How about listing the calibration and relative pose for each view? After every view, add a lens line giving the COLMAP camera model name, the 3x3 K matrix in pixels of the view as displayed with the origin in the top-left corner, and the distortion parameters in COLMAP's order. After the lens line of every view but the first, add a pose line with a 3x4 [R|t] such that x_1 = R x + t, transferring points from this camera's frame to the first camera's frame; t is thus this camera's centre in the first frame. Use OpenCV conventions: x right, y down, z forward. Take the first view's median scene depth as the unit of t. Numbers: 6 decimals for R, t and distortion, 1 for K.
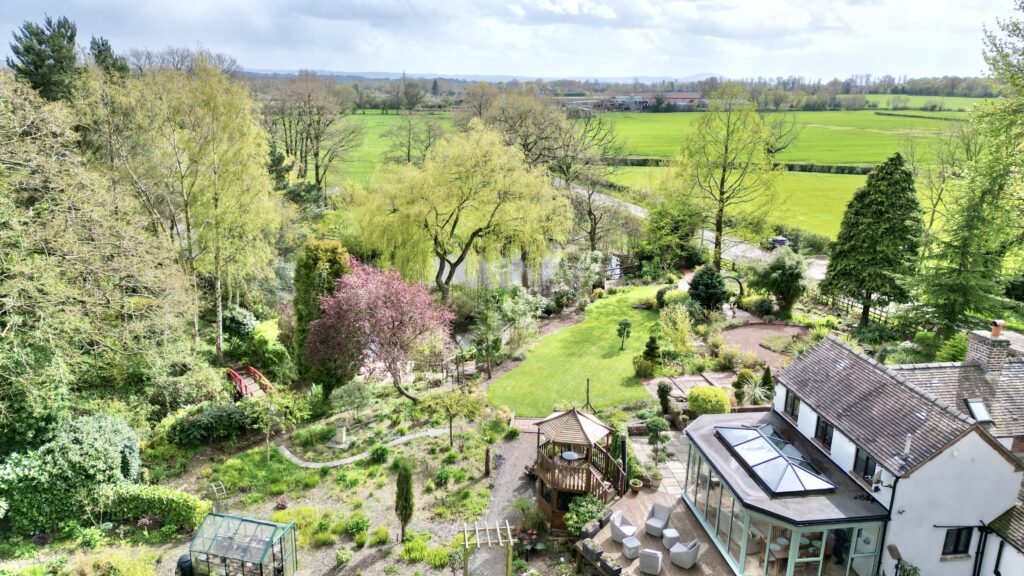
lens RADIAL K [[738.1, 0, 512.0], [0, 738.1, 288.0], [0, 0, 1]] dist [0.068567, -0.039148]
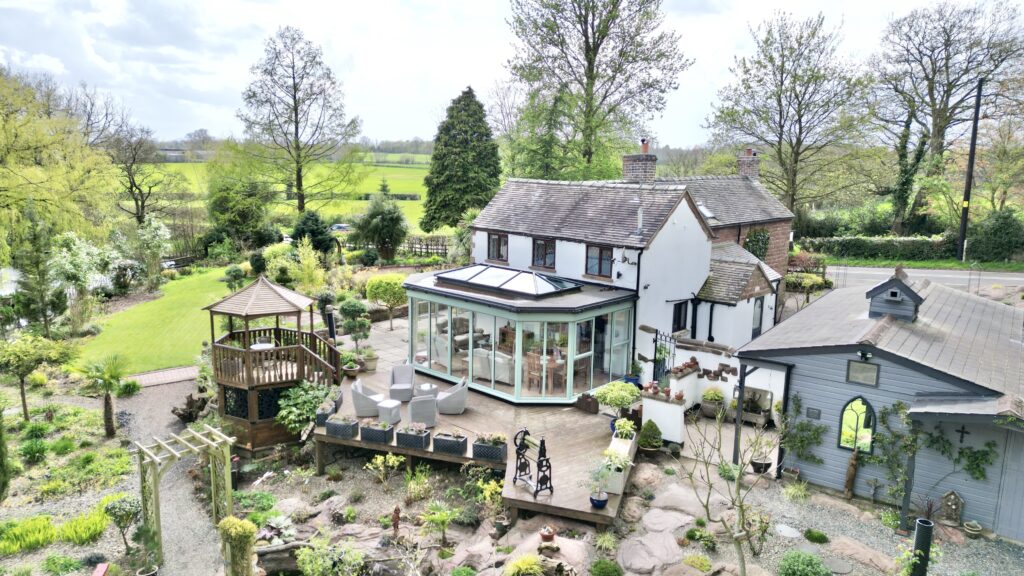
lens RADIAL K [[738.1, 0, 512.0], [0, 738.1, 288.0], [0, 0, 1]] dist [0.068567, -0.039148]
pose [[0.786388, -0.108961, 0.608048, -0.167326], [0.174025, 0.983530, -0.048819, 0.247018], [-0.592714, 0.144206, 0.792398, 0.261431]]
